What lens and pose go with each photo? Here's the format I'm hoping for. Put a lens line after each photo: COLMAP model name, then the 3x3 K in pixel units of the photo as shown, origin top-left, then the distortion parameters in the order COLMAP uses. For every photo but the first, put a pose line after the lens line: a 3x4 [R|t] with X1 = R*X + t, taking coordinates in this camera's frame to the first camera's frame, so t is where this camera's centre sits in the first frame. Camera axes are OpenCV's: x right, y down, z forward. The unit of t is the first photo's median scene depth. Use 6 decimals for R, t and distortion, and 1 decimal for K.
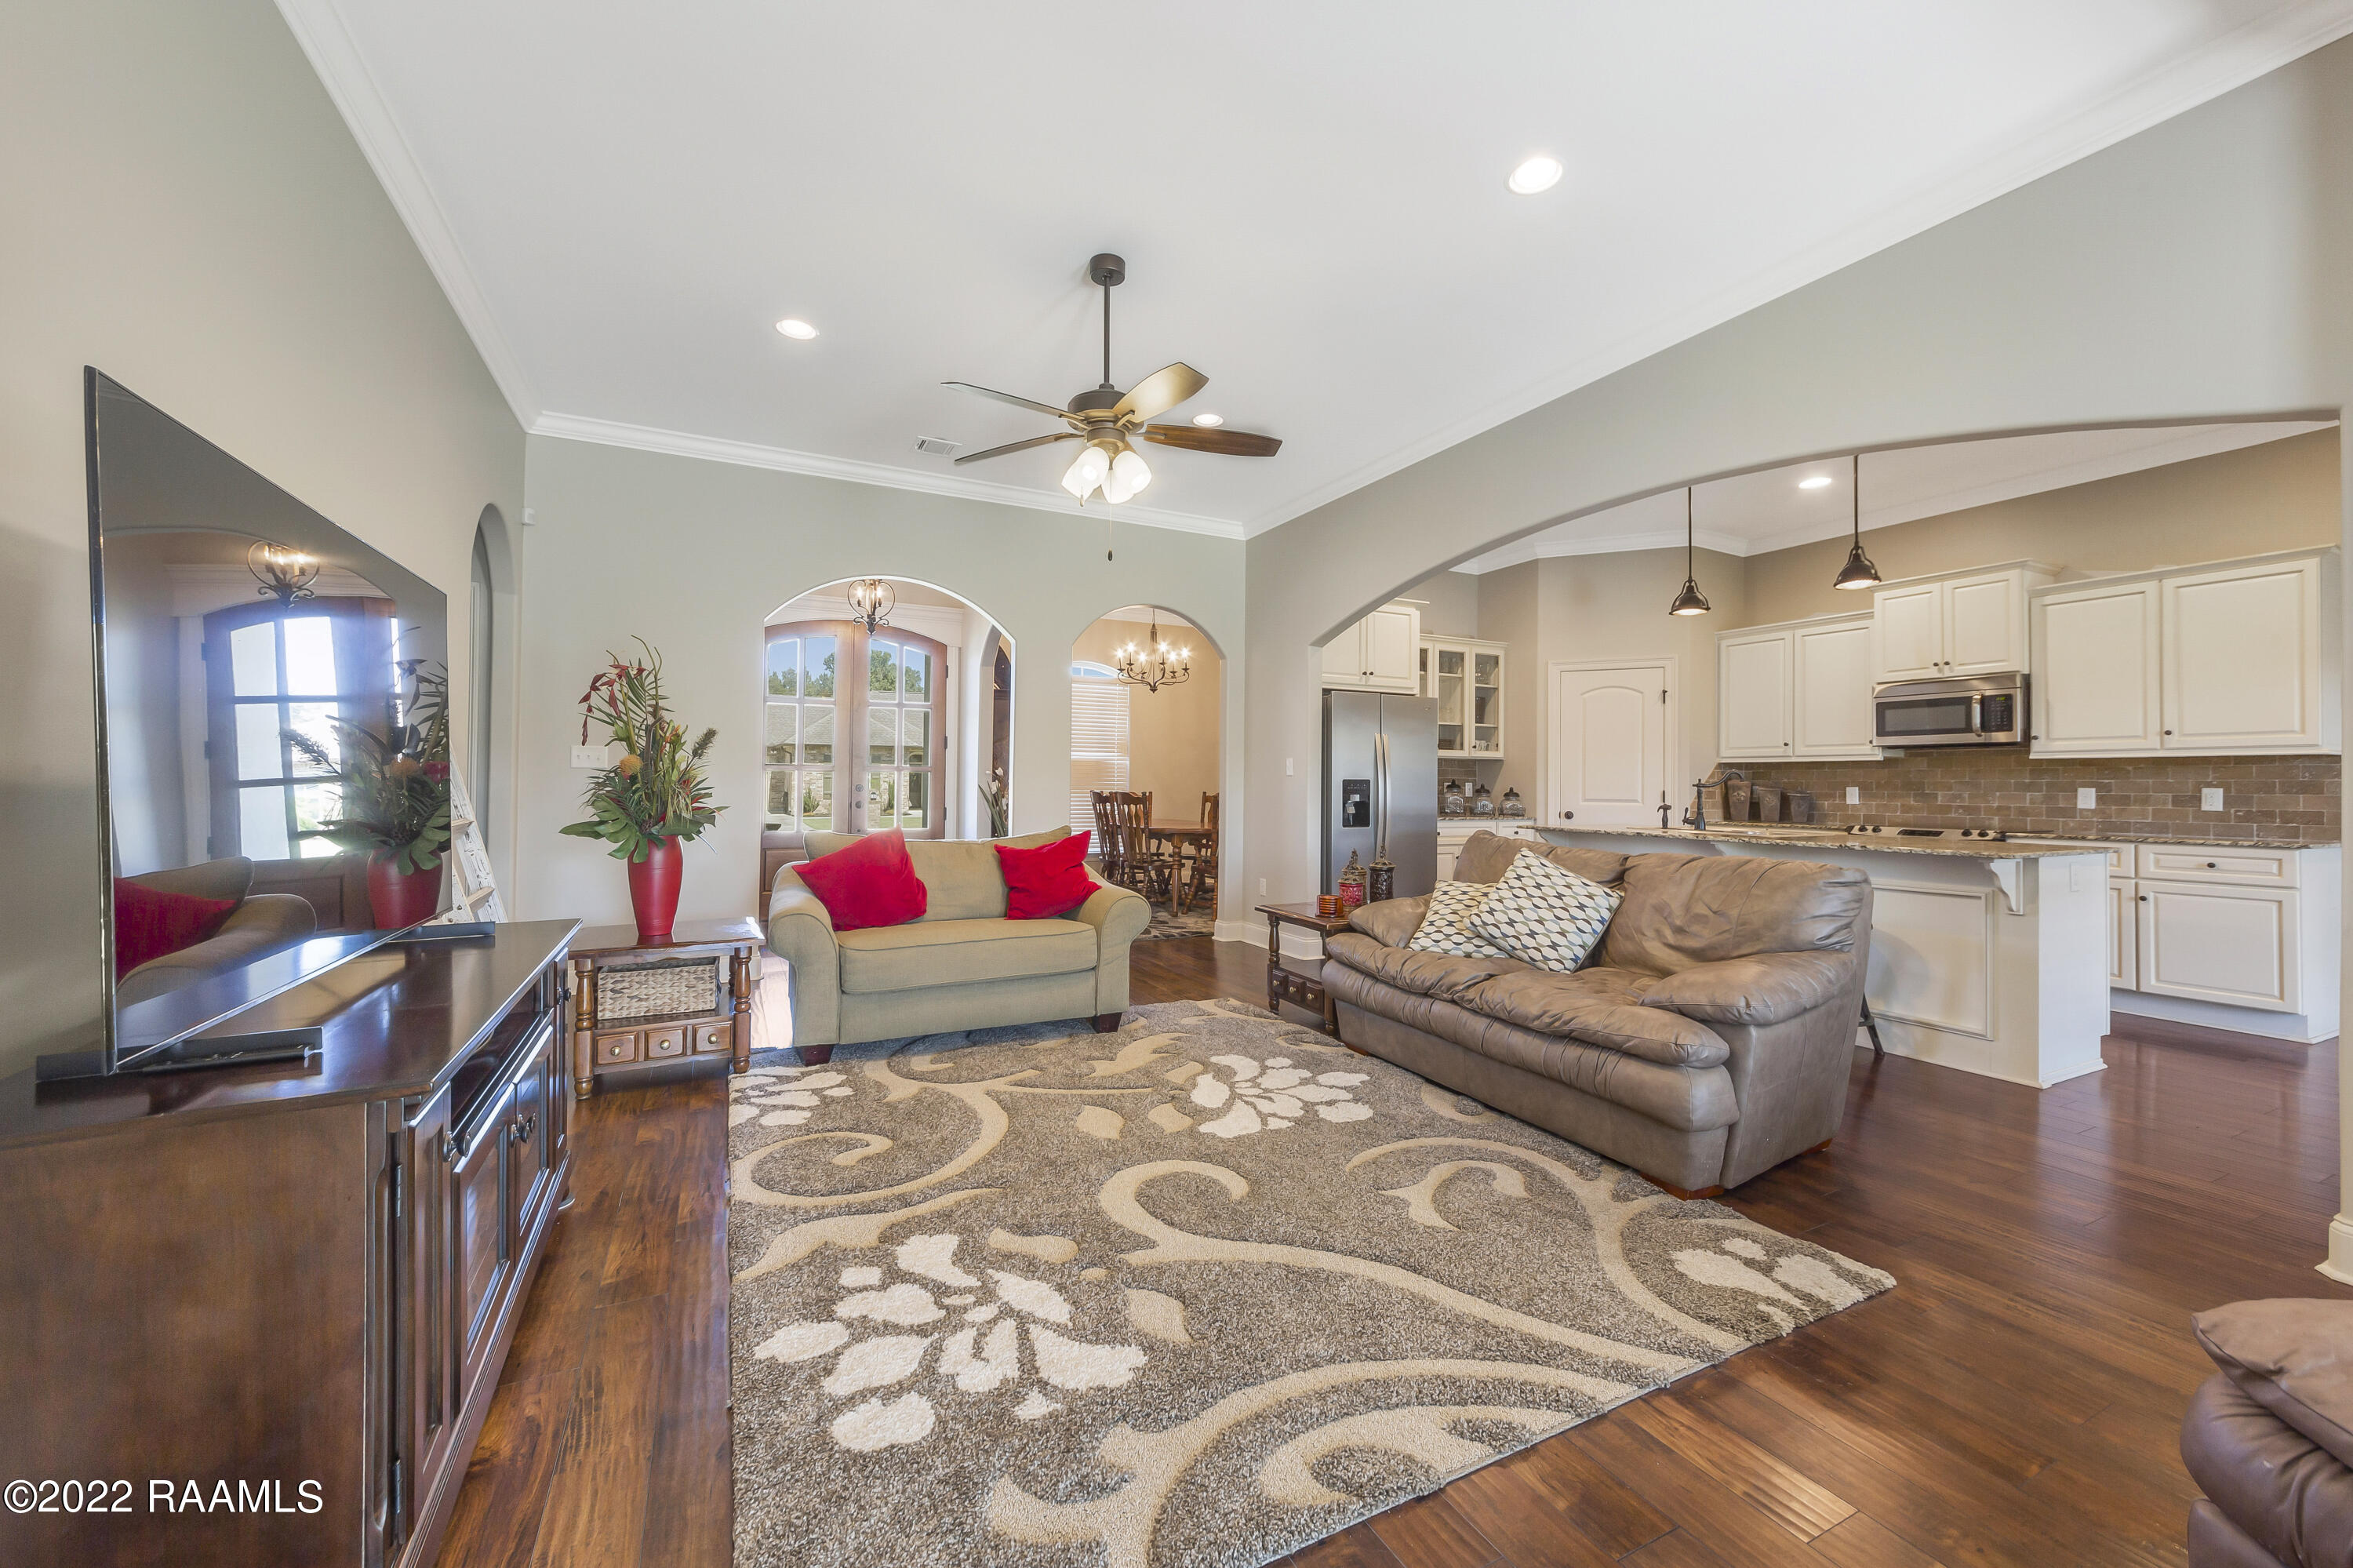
lens RADIAL K [[948.0, 0, 1171.3], [0, 948.0, 770.6], [0, 0, 1]] dist [0.003496, 0.001212]
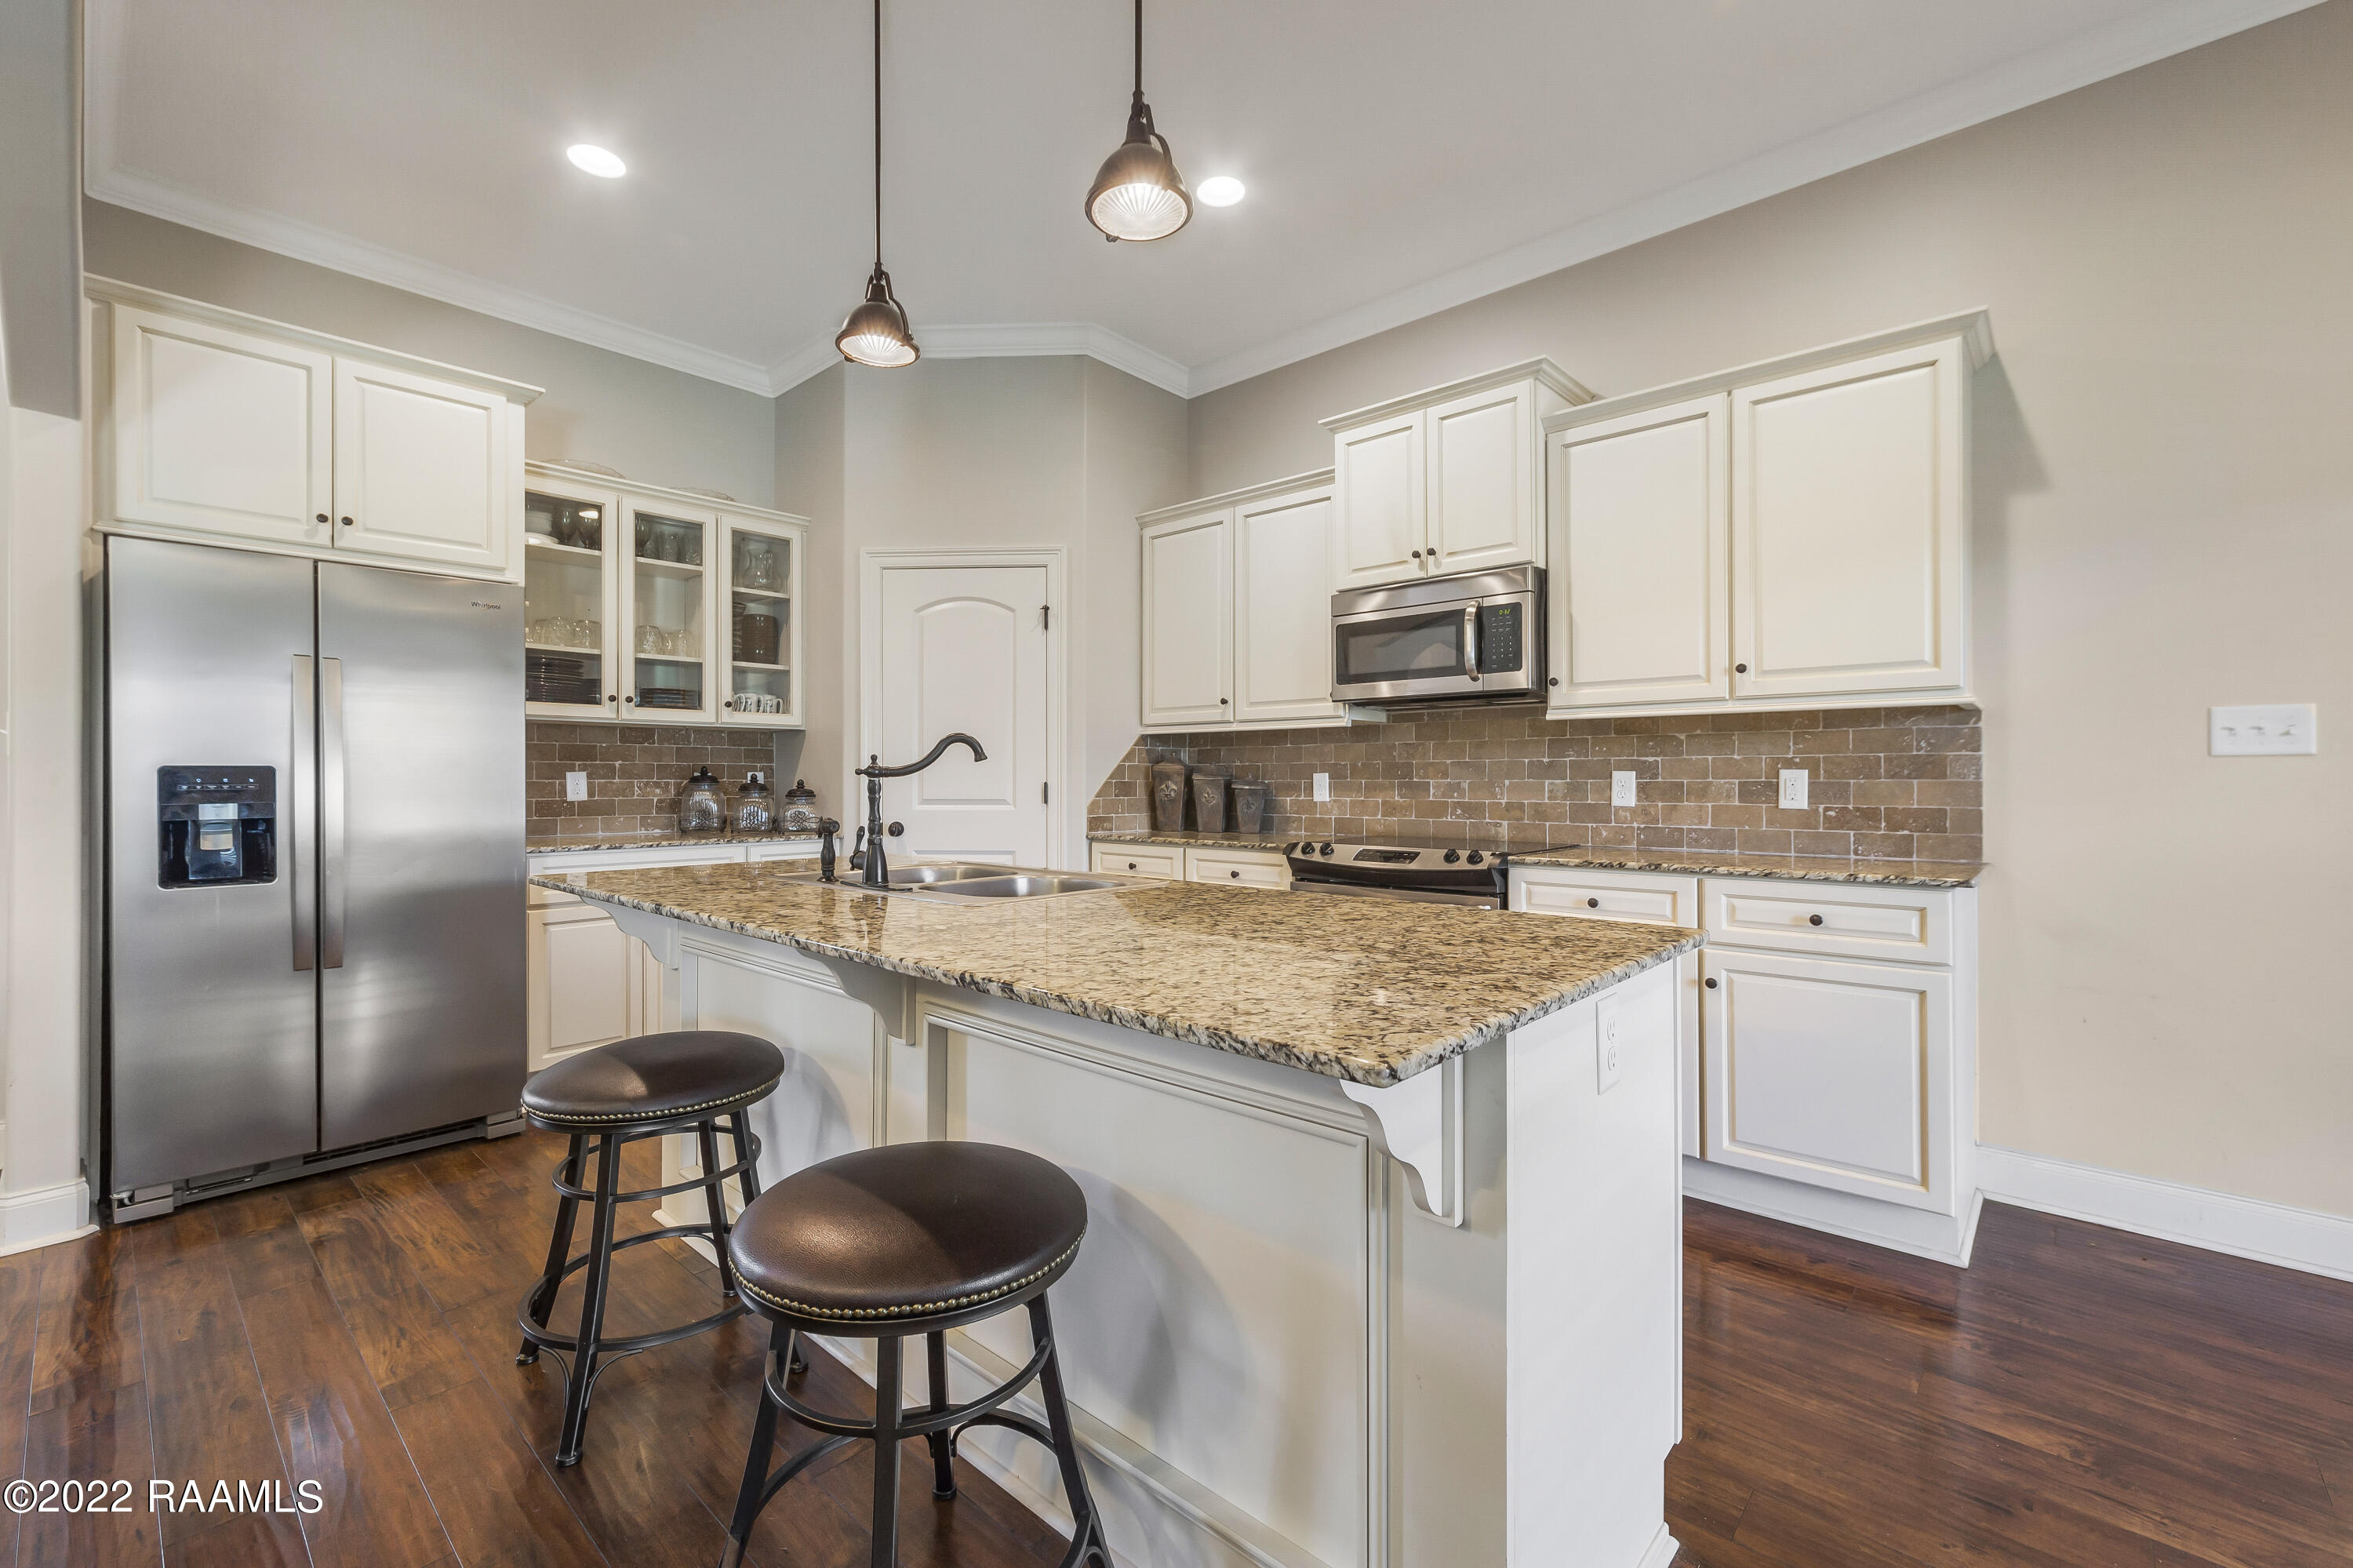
lens RADIAL K [[1009.0, 0, 1188.5], [0, 1009.0, 773.1], [0, 0, 1]] dist [-0.000139, -0.000303]
pose [[0.934140, -0.009473, 0.356782, 0.475400], [0.004987, 0.999897, 0.013492, 0.009506], [-0.356873, -0.010824, 0.934090, 0.500870]]
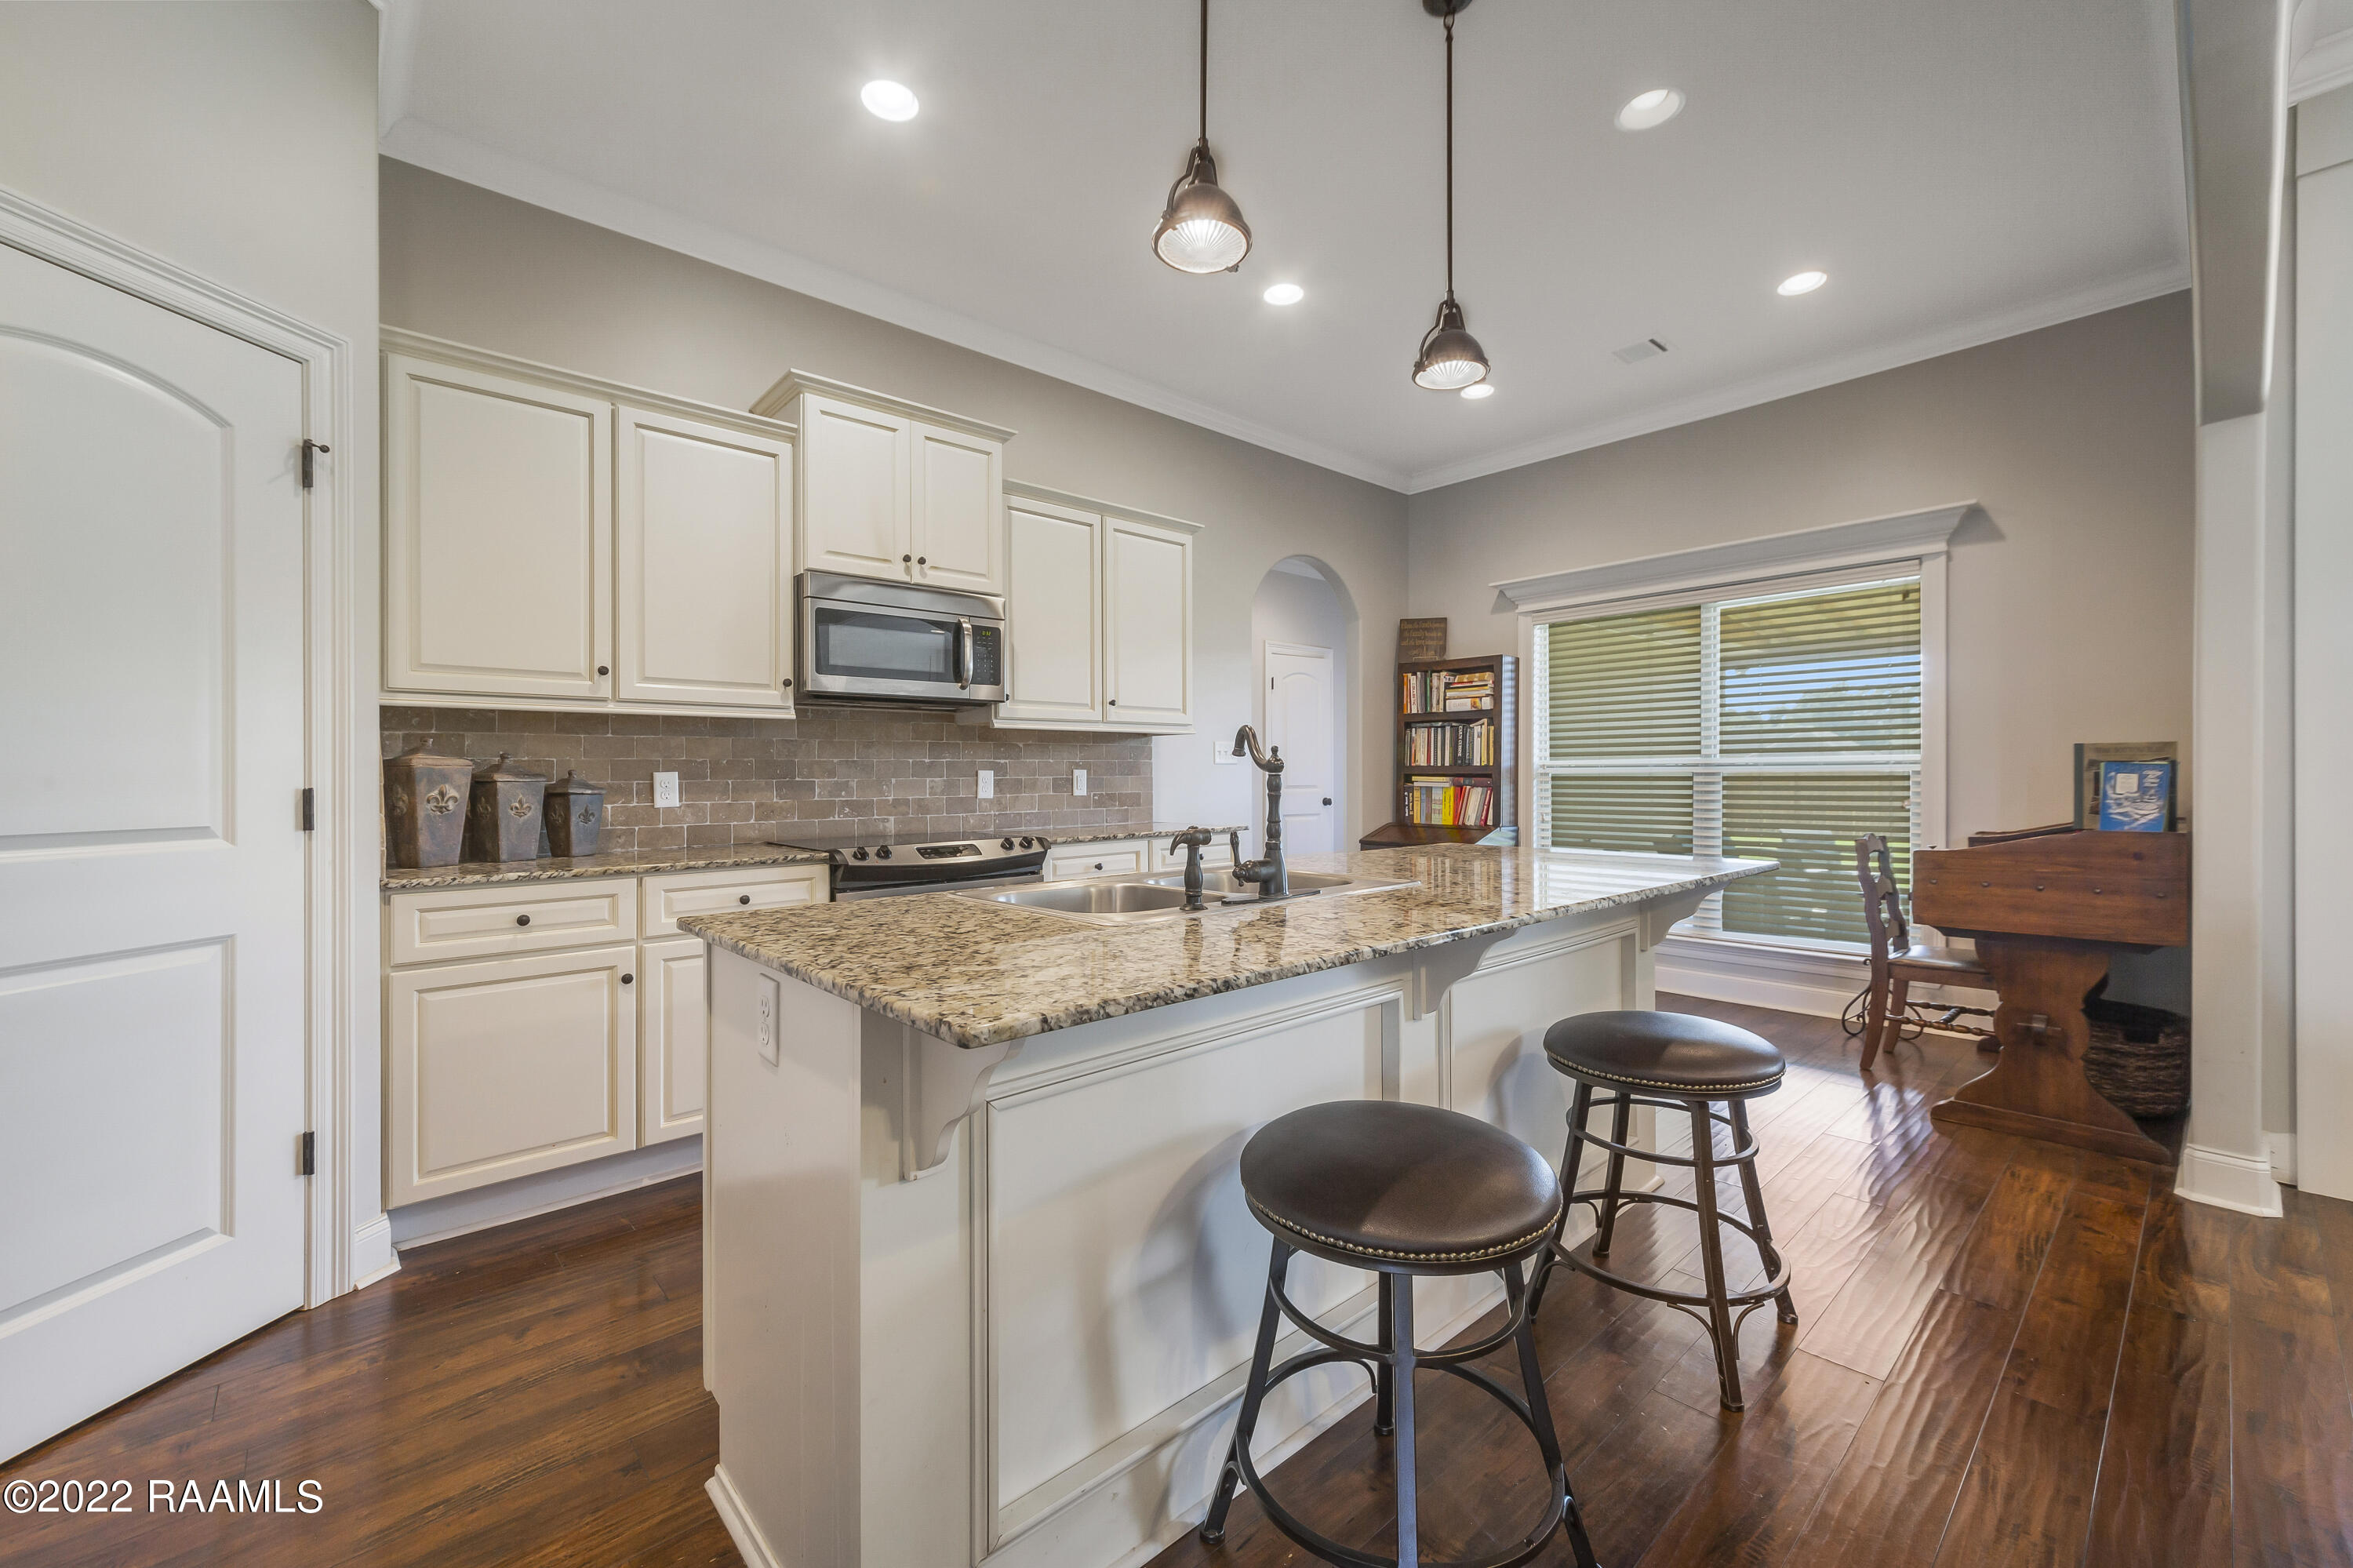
lens RADIAL K [[948.0, 0, 1184.6], [0, 948.0, 781.6], [0, 0, 1]] dist [0.003496, 0.001212]
pose [[-0.273905, -0.015389, 0.961634, 0.206548], [-0.010345, 0.999861, 0.013054, 0.015137], [-0.961701, -0.006372, -0.274026, 1.020850]]
